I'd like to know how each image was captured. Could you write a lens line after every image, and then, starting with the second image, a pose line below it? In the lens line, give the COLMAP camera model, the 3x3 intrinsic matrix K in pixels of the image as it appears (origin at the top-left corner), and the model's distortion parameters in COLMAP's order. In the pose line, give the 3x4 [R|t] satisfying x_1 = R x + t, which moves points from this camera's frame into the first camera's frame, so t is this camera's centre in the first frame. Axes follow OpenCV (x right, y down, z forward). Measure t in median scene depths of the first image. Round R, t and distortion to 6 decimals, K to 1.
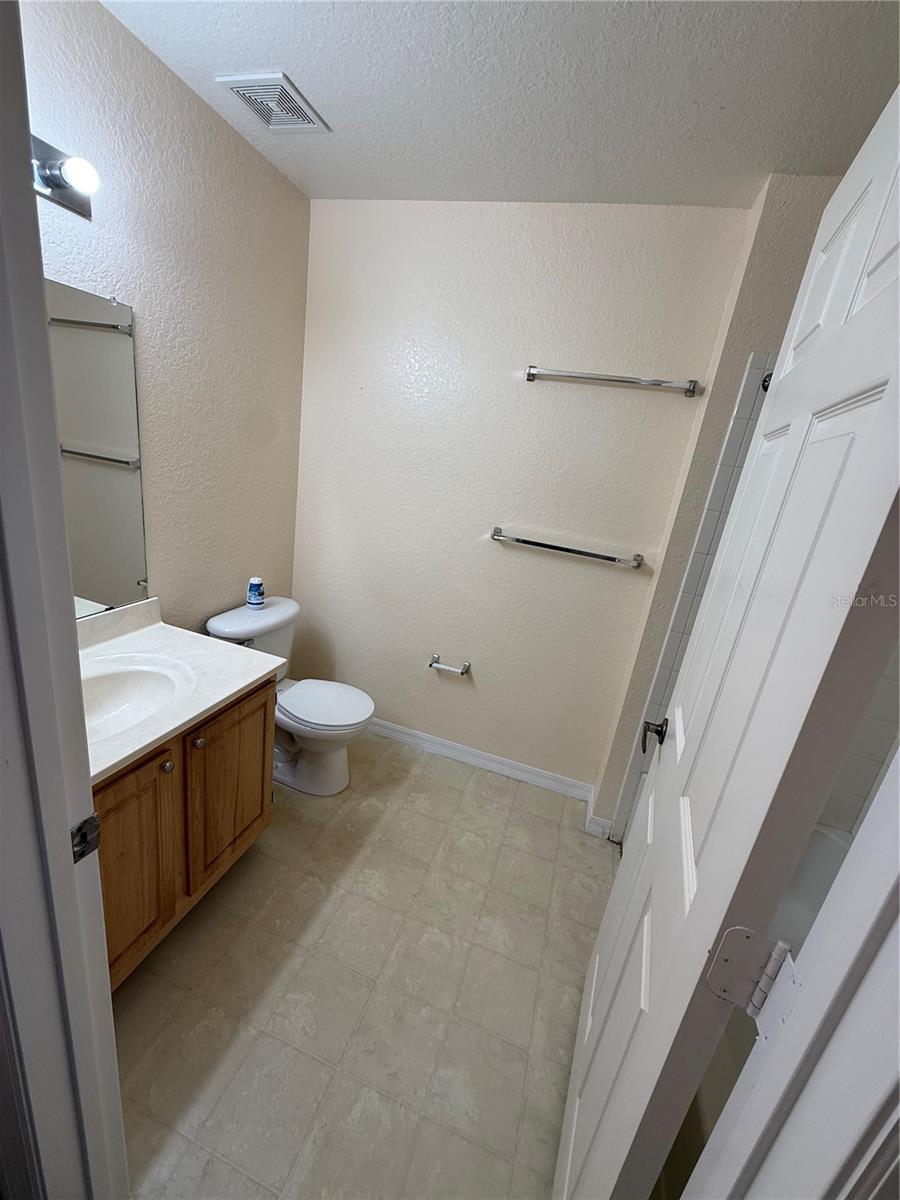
lens RADIAL K [[477.8, 0, 450.0], [0, 477.8, 598.4], [0, 0, 1]] dist [-0.001143, 0.000383]
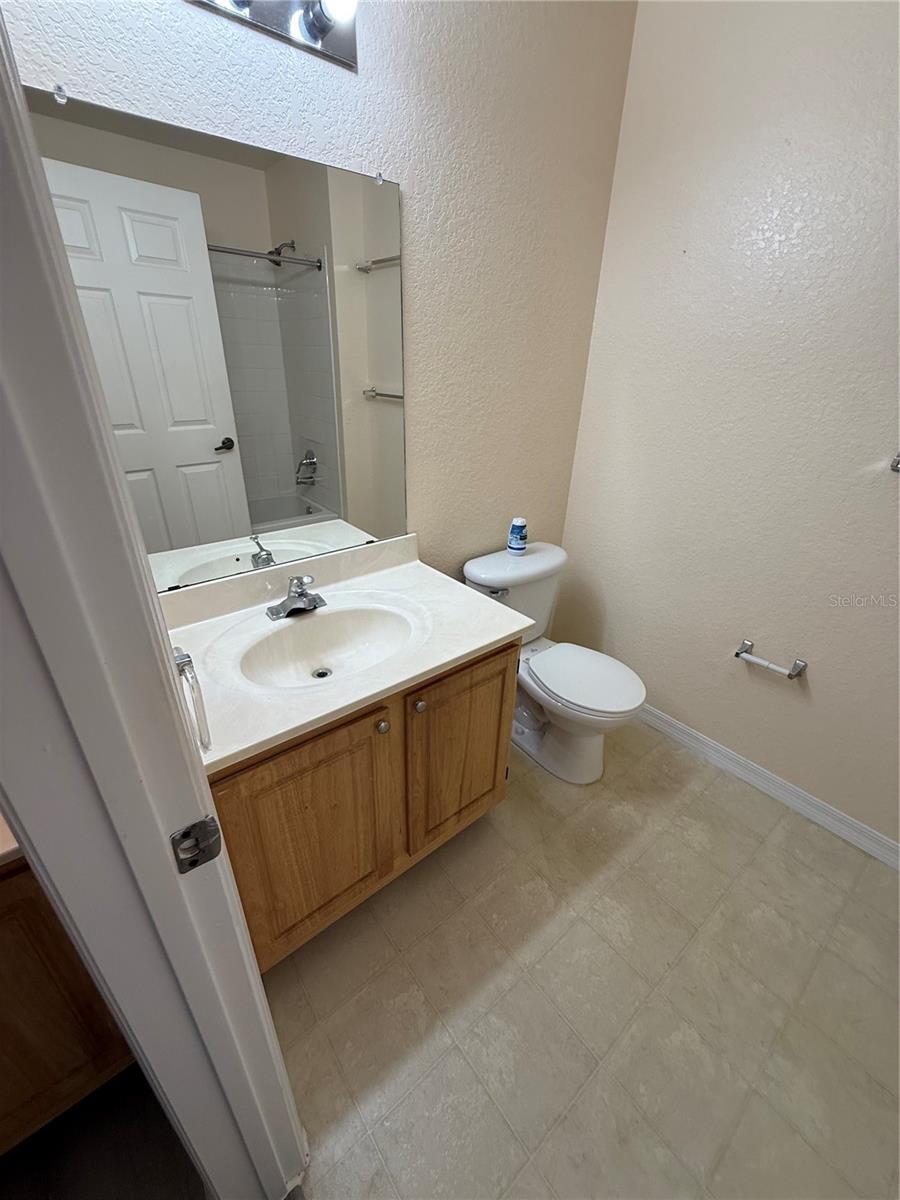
lens RADIAL K [[477.8, 0, 450.0], [0, 477.8, 598.4], [0, 0, 1]] dist [-0.001143, 0.000383]
pose [[0.832479, 0.131997, -0.538104, -0.034330], [-0.075529, 0.989177, 0.125798, 0.000452], [0.548885, -0.064082, 0.833438, 0.245191]]
